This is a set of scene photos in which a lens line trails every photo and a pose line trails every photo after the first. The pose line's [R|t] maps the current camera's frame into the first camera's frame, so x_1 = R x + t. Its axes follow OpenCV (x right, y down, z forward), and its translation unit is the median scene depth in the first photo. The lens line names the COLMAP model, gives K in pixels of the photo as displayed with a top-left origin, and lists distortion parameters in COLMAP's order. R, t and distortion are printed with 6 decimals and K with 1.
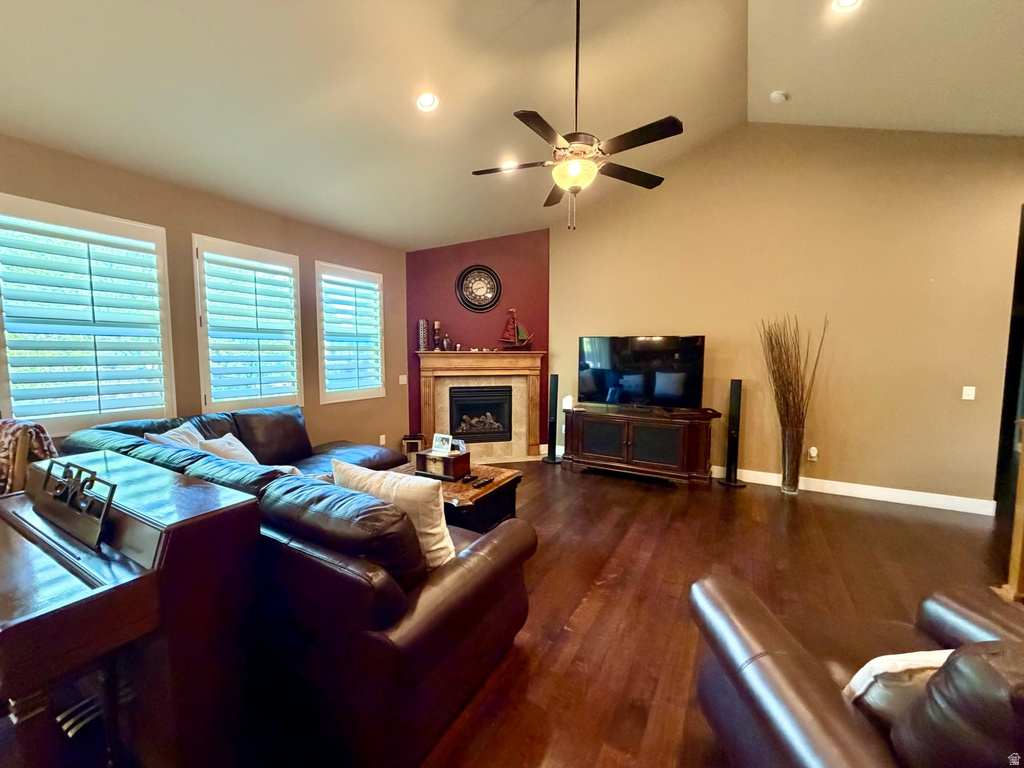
lens RADIAL K [[405.8, 0, 510.2], [0, 405.8, 383.4], [0, 0, 1]] dist [0.000654, 0.000165]
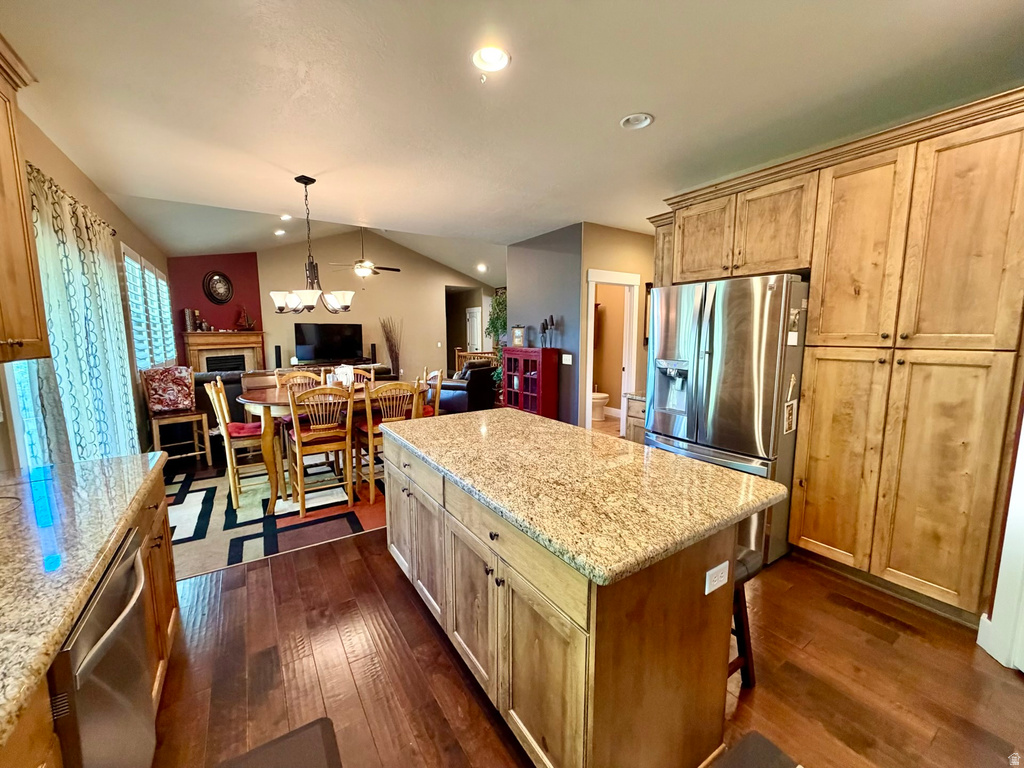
lens RADIAL K [[405.8, 0, 507.7], [0, 405.8, 383.6], [0, 0, 1]] dist [0.000654, 0.000165]
pose [[0.449784, -0.117377, 0.885391, -0.966504], [0.075419, 0.992777, 0.093301, 0.048816], [-0.889947, 0.024810, 0.455388, -0.591673]]
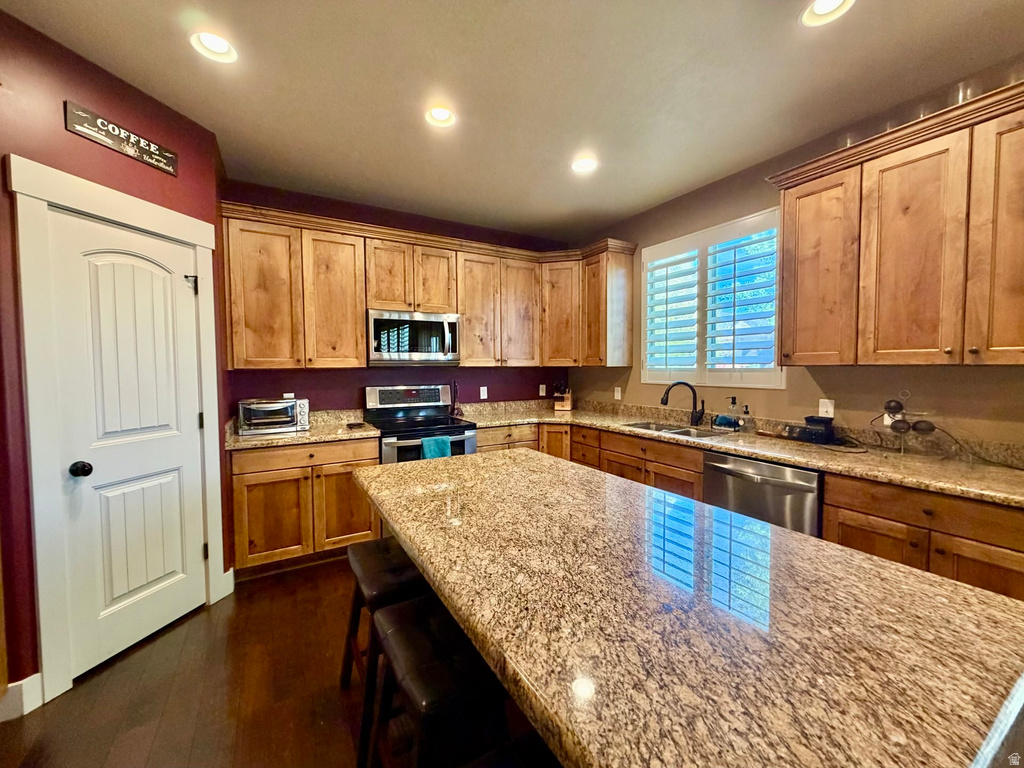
lens RADIAL K [[405.8, 0, 509.3], [0, 405.8, 385.3], [0, 0, 1]] dist [0.000654, 0.000165]
pose [[-0.492866, 0.039956, -0.869187, -0.415215], [-0.064877, 0.994477, 0.082503, 0.048274], [0.867683, 0.097053, -0.487552, -0.355227]]
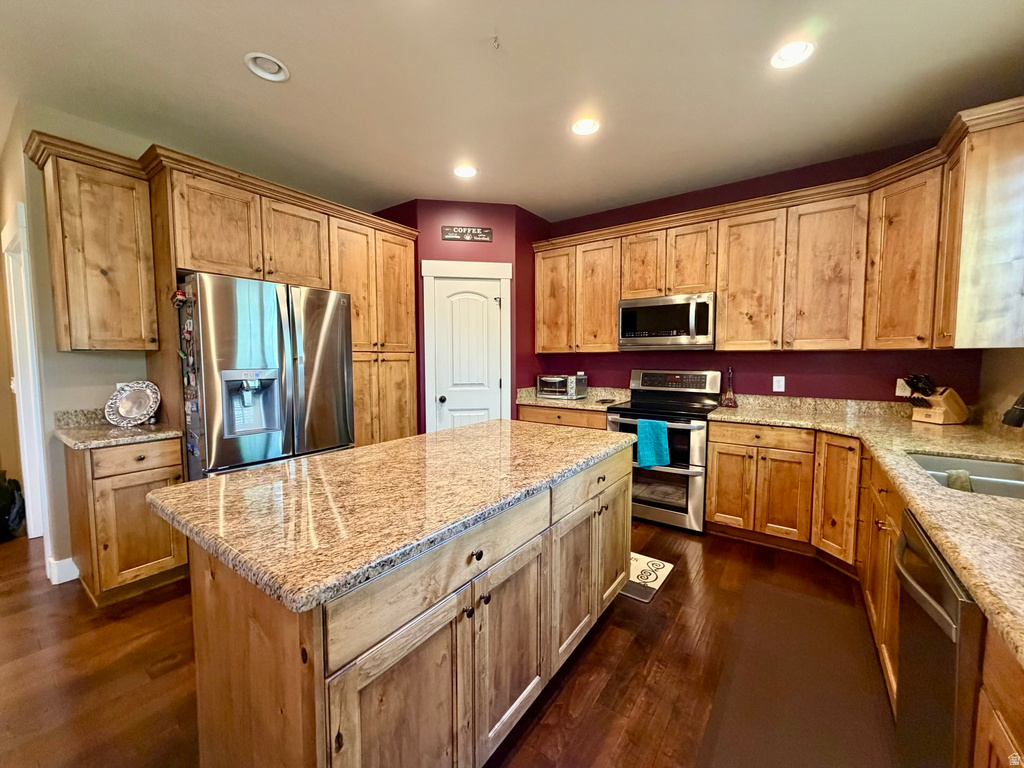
lens RADIAL K [[405.8, 0, 507.9], [0, 405.8, 384.2], [0, 0, 1]] dist [0.000654, 0.000165]
pose [[-0.995335, -0.007674, 0.096174, -0.710007], [0.006498, 0.989237, 0.146180, 0.038075], [-0.096260, 0.146123, -0.984572, -0.134851]]
